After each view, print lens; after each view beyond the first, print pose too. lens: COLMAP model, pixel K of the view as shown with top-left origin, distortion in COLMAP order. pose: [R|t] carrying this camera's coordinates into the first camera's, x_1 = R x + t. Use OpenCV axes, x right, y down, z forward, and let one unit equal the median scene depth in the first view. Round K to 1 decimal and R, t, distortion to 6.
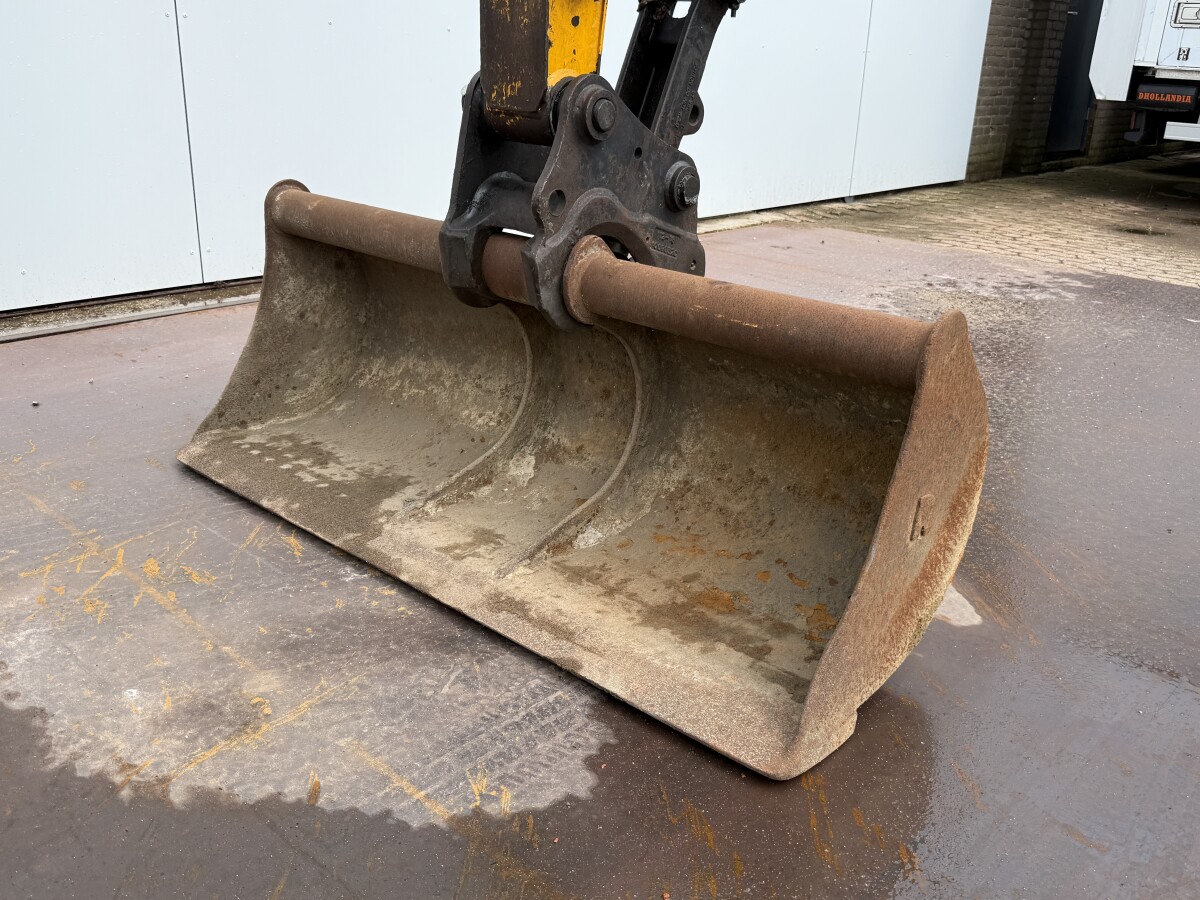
lens RADIAL K [[1045.8, 0, 596.5], [0, 1045.8, 442.7], [0, 0, 1]] dist [0.142622, -0.288081]
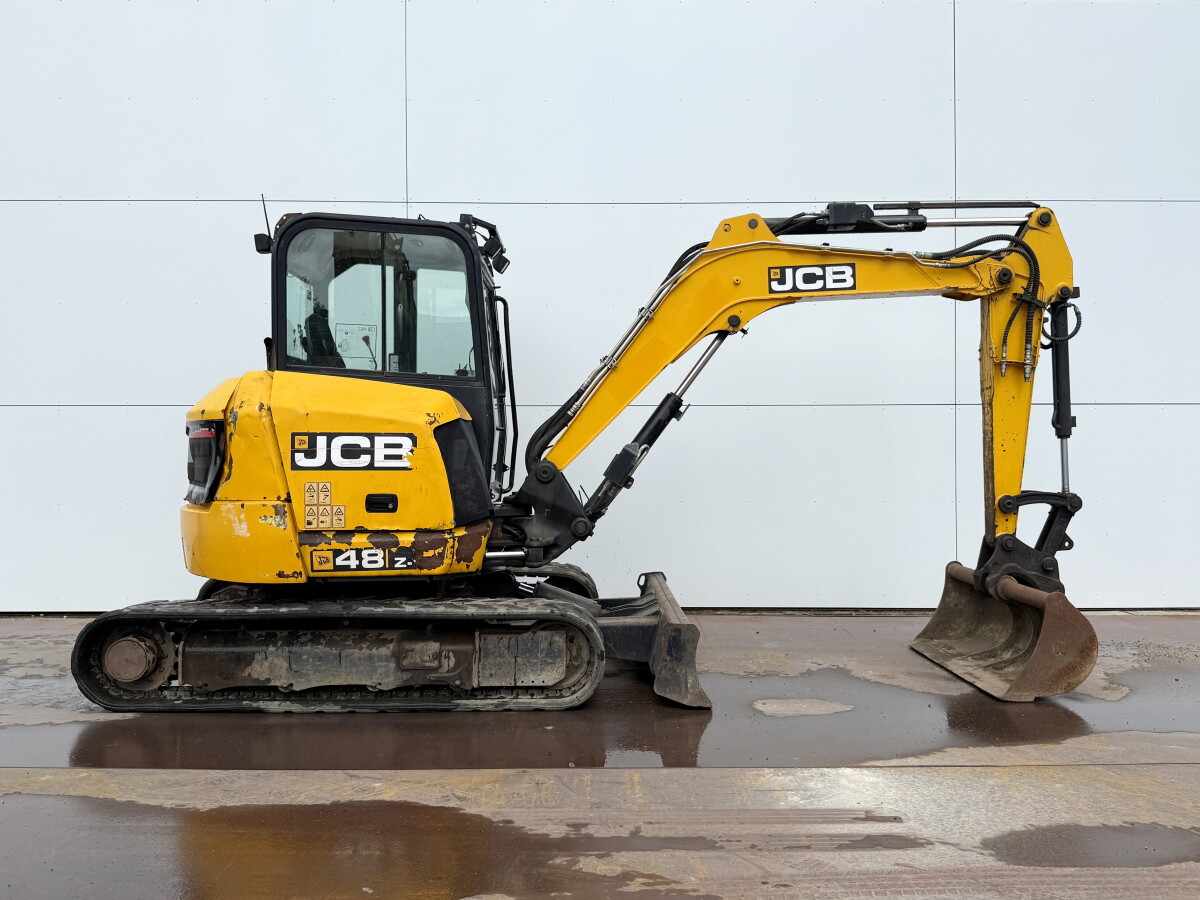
lens RADIAL K [[1045.8, 0, 602.3], [0, 1045.8, 444.4], [0, 0, 1]] dist [0.142622, -0.288081]
pose [[0.683412, -0.043914, -0.728711, 1.539242], [-0.227012, 0.935918, -0.269301, 0.605184], [0.693840, 0.349470, 0.629649, -2.150311]]
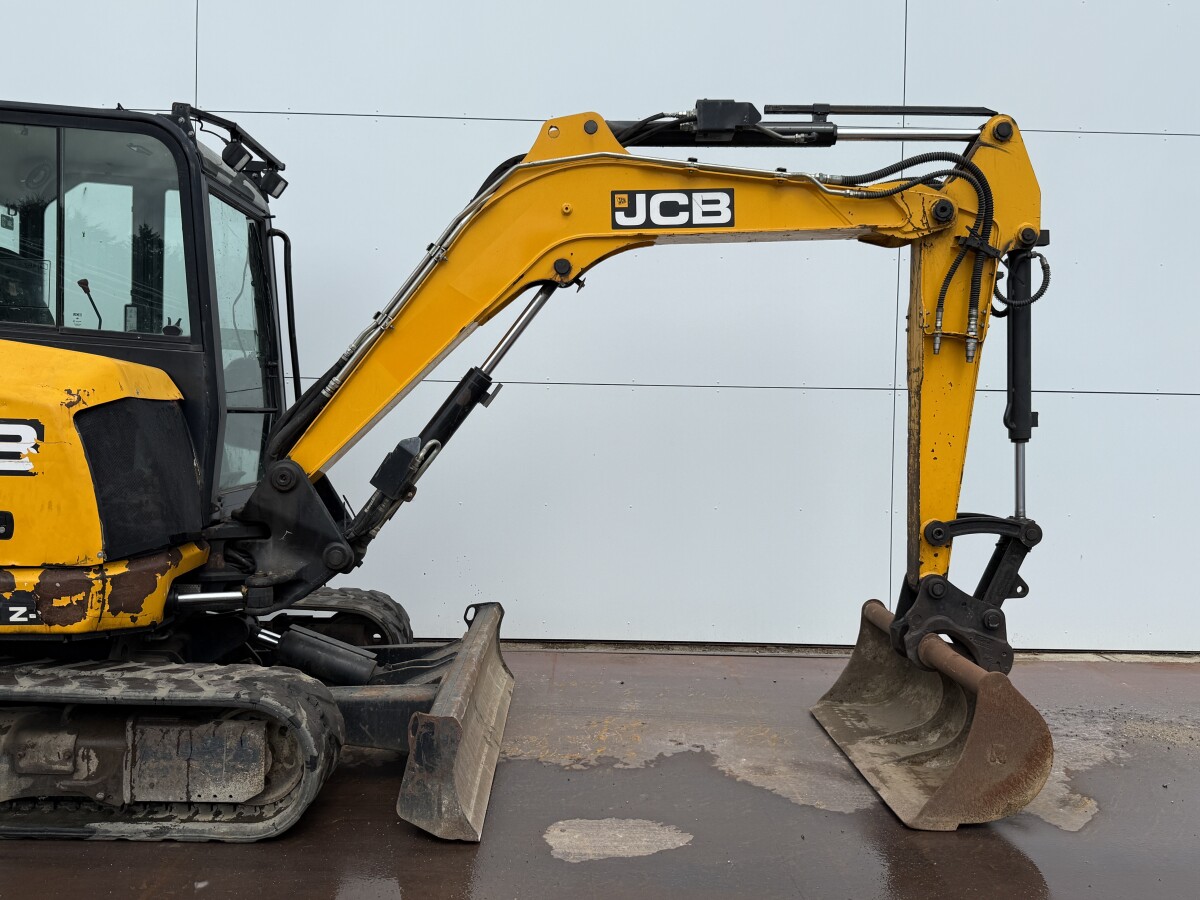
lens RADIAL K [[1045.8, 0, 600.6], [0, 1045.8, 450.7], [0, 0, 1]] dist [0.142622, -0.288081]
pose [[0.689583, -0.005687, -0.724185, 1.178414], [-0.244243, 0.939558, -0.239951, 0.181545], [0.681778, 0.342343, 0.646514, -1.233493]]
